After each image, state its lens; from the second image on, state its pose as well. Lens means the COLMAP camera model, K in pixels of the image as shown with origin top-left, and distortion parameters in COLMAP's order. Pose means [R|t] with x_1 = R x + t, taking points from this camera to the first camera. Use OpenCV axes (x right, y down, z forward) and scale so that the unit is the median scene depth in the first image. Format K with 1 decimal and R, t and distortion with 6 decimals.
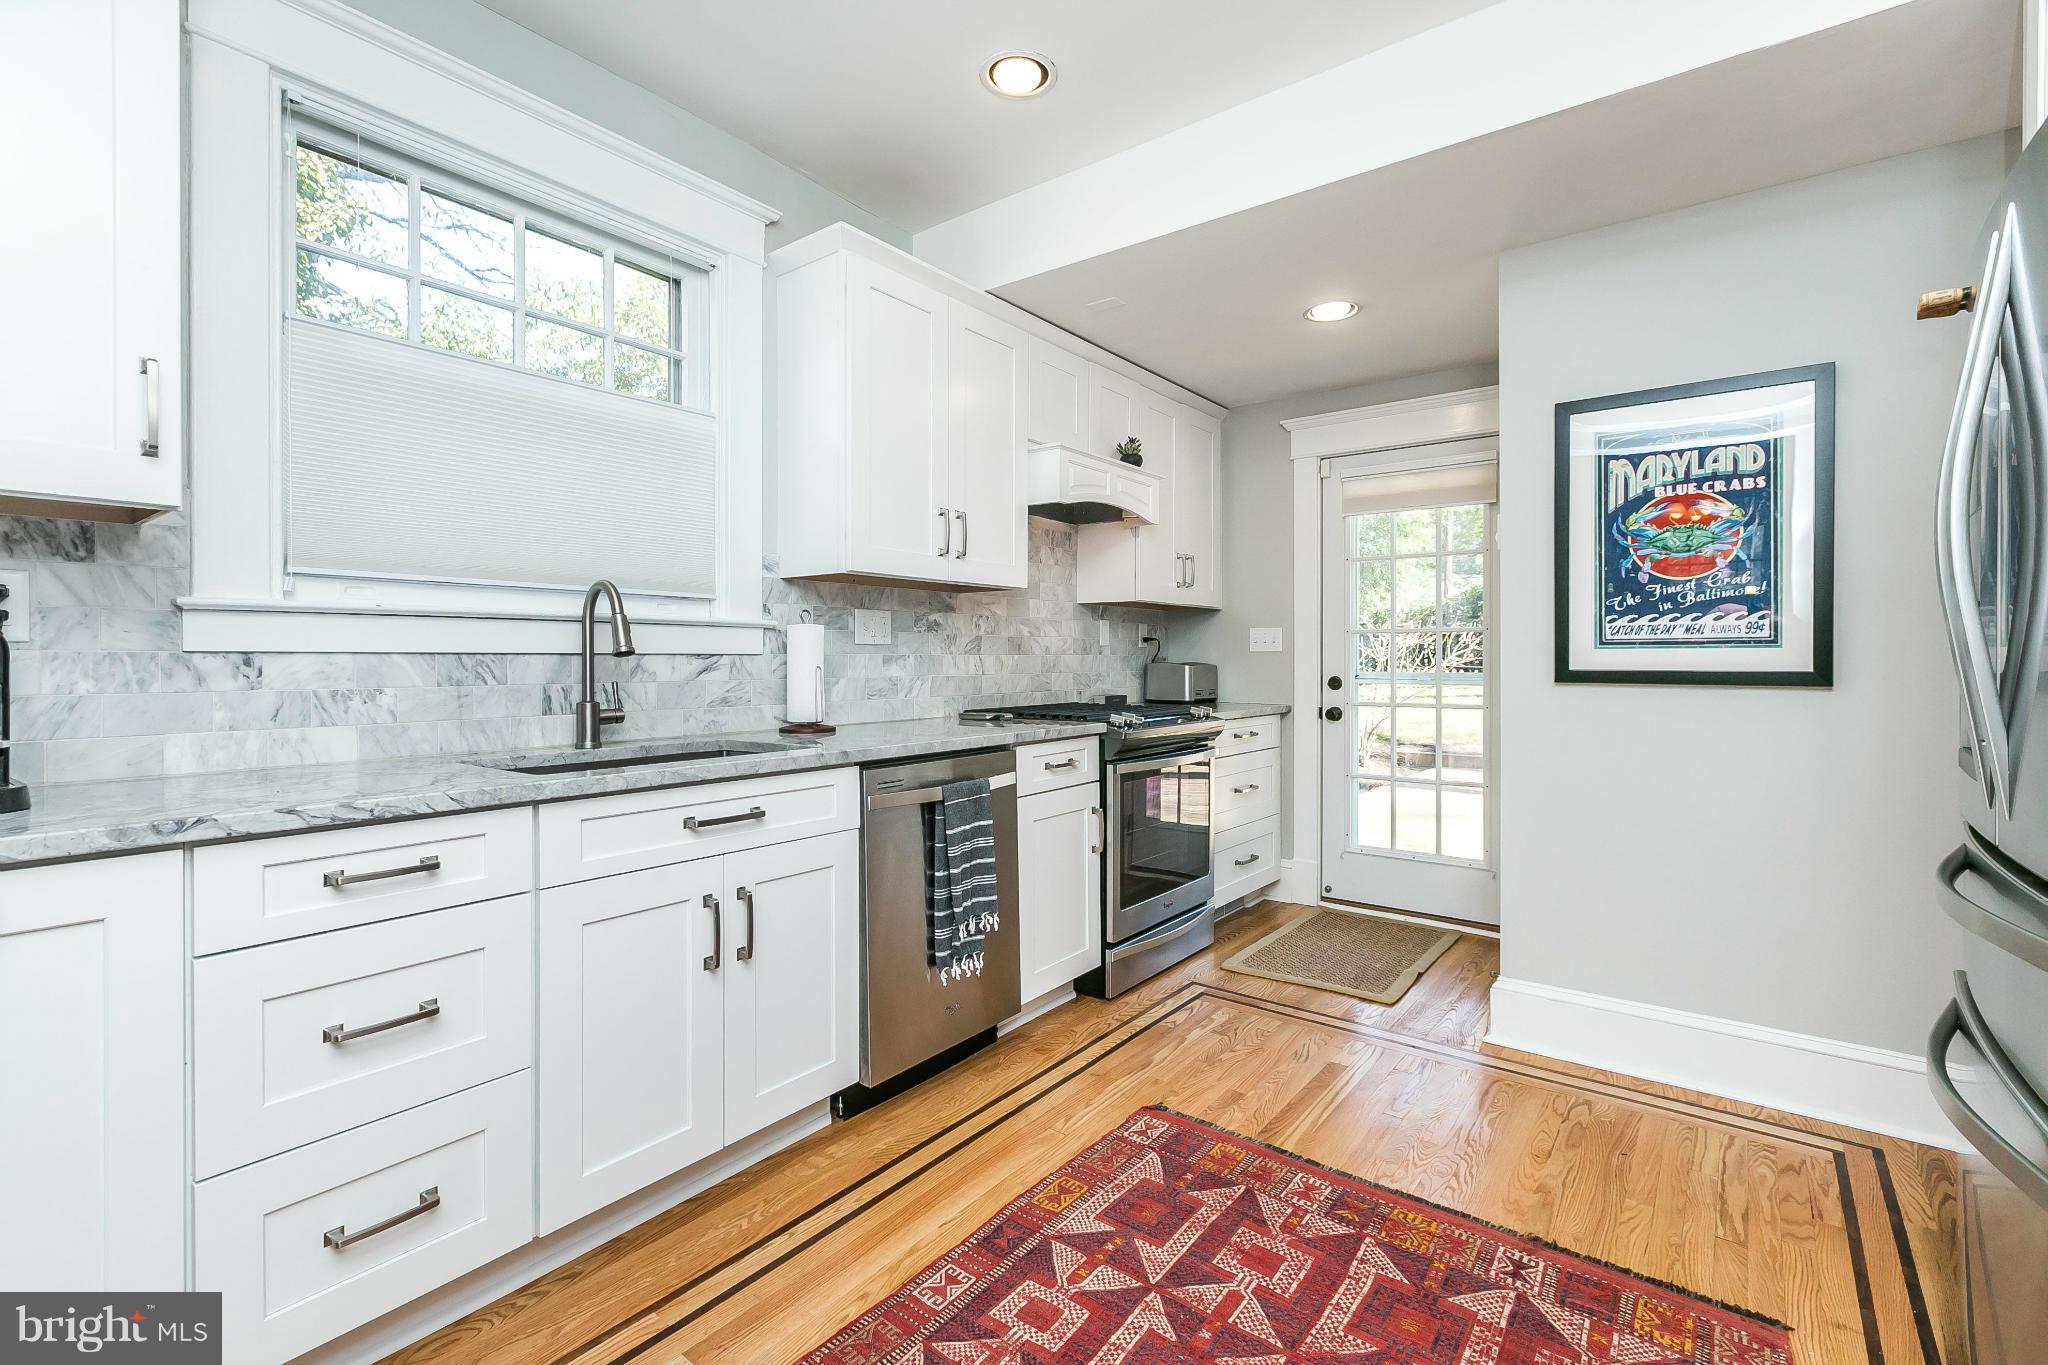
lens RADIAL K [[930.0, 0, 1025.6], [0, 930.0, 660.6], [0, 0, 1]] dist [0.002478, 0.000749]
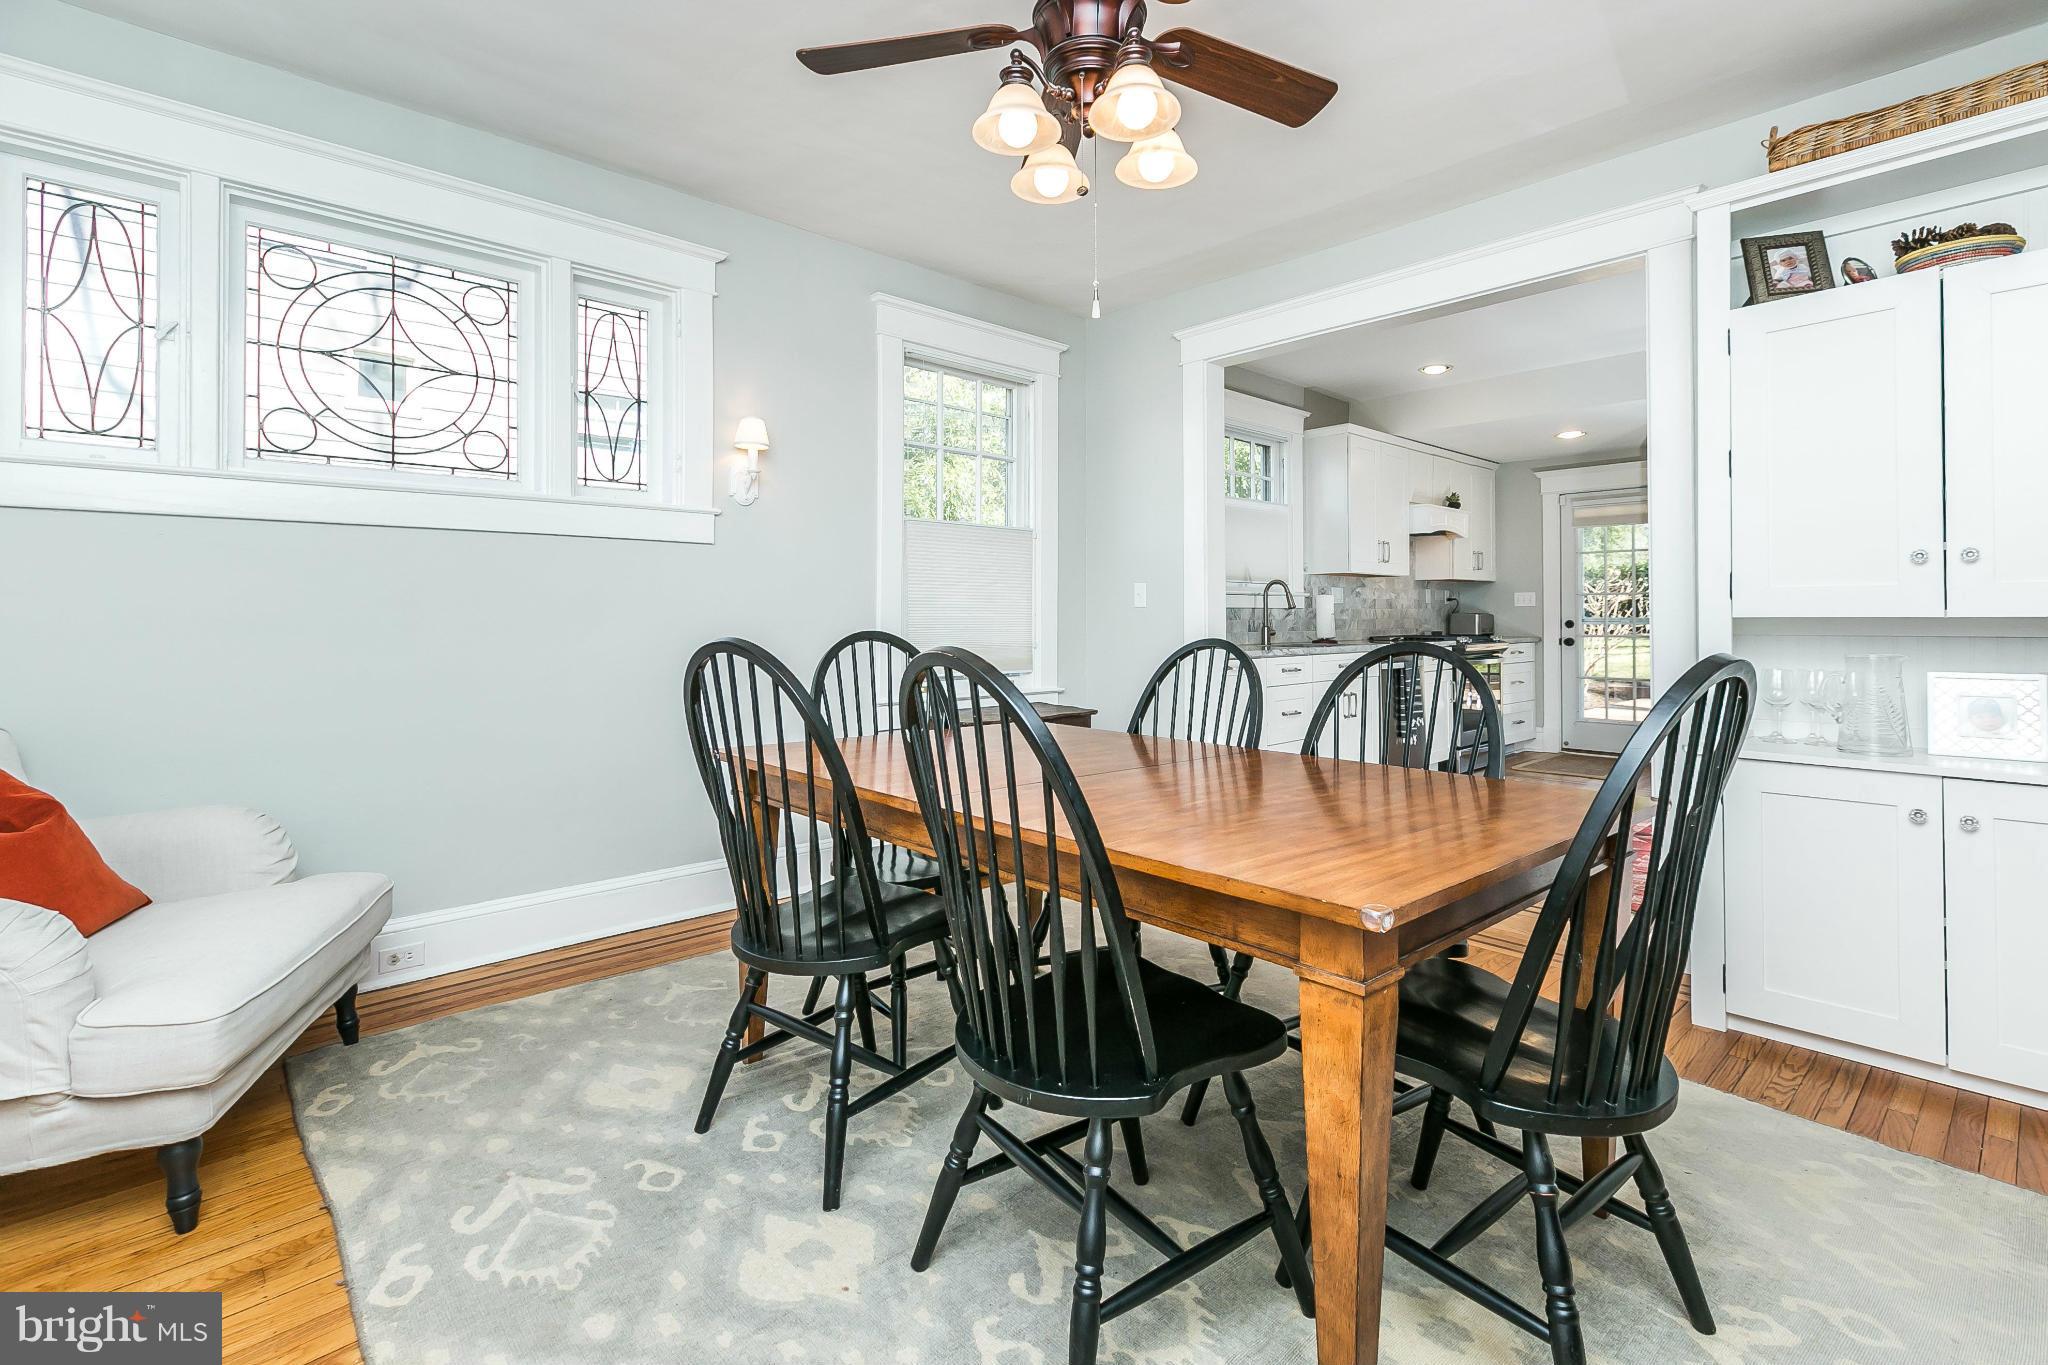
lens RADIAL K [[930.0, 0, 1033.3], [0, 930.0, 608.8], [0, 0, 1]] dist [0.002478, 0.000749]
pose [[0.984931, -0.005059, -0.172875, -0.547486], [0.003192, 0.999934, -0.011073, 0.017888], [0.172919, 0.010355, 0.984882, -1.373852]]
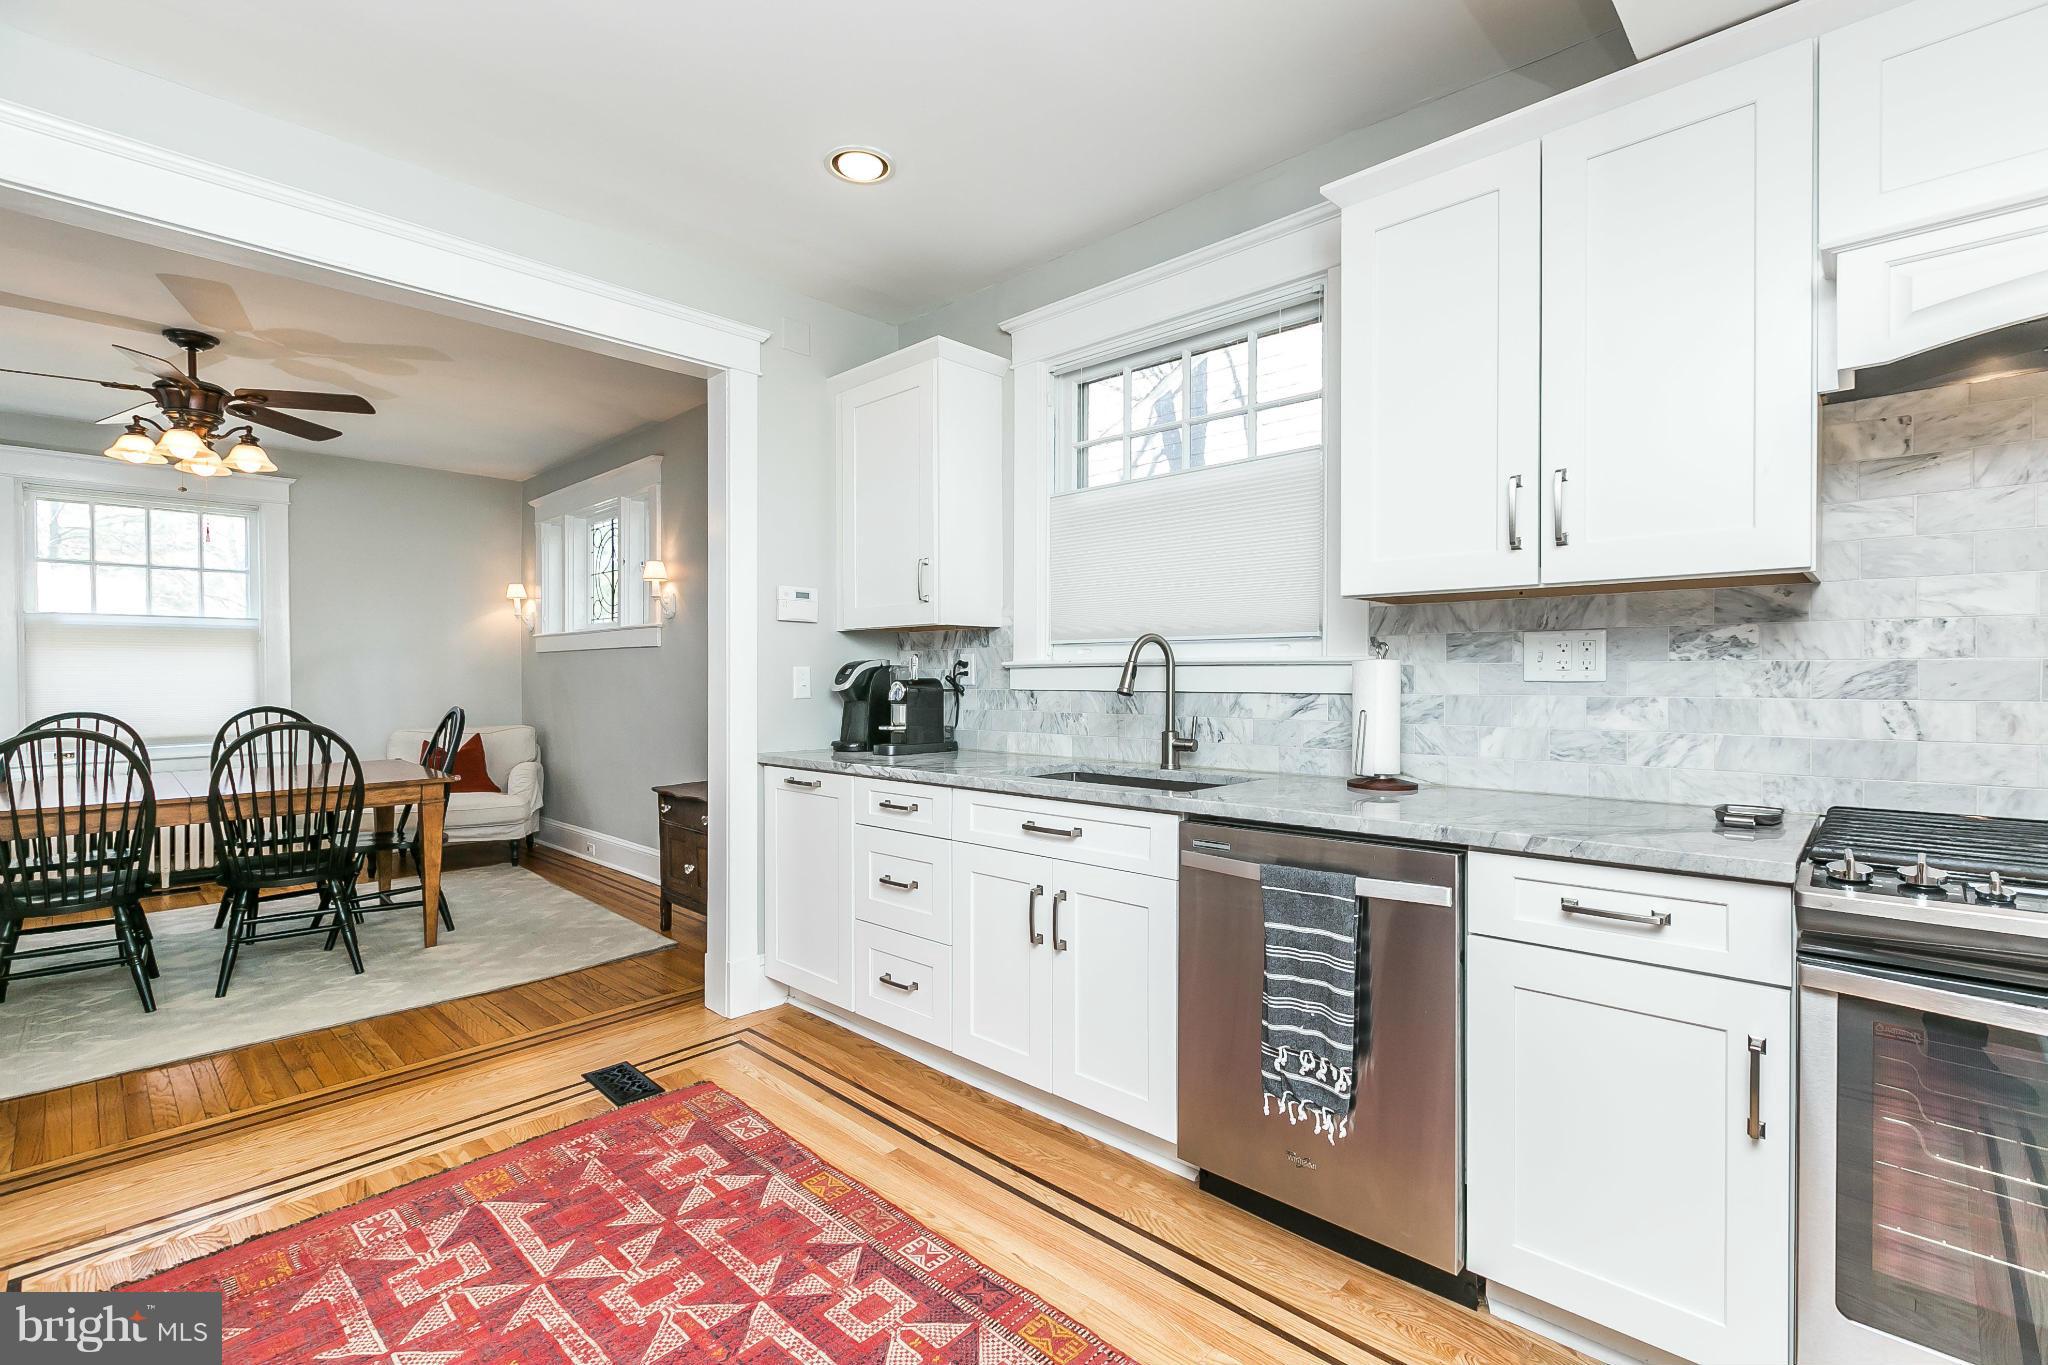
lens RADIAL K [[930.0, 0, 1015.6], [0, 930.0, 682.3], [0, 0, 1]] dist [0.002478, 0.000749]
pose [[-0.114583, 0.008737, -0.993375, 0.644982], [0.000903, 0.999962, 0.008690, -0.026190], [0.993413, 0.000099, -0.114586, 0.775285]]
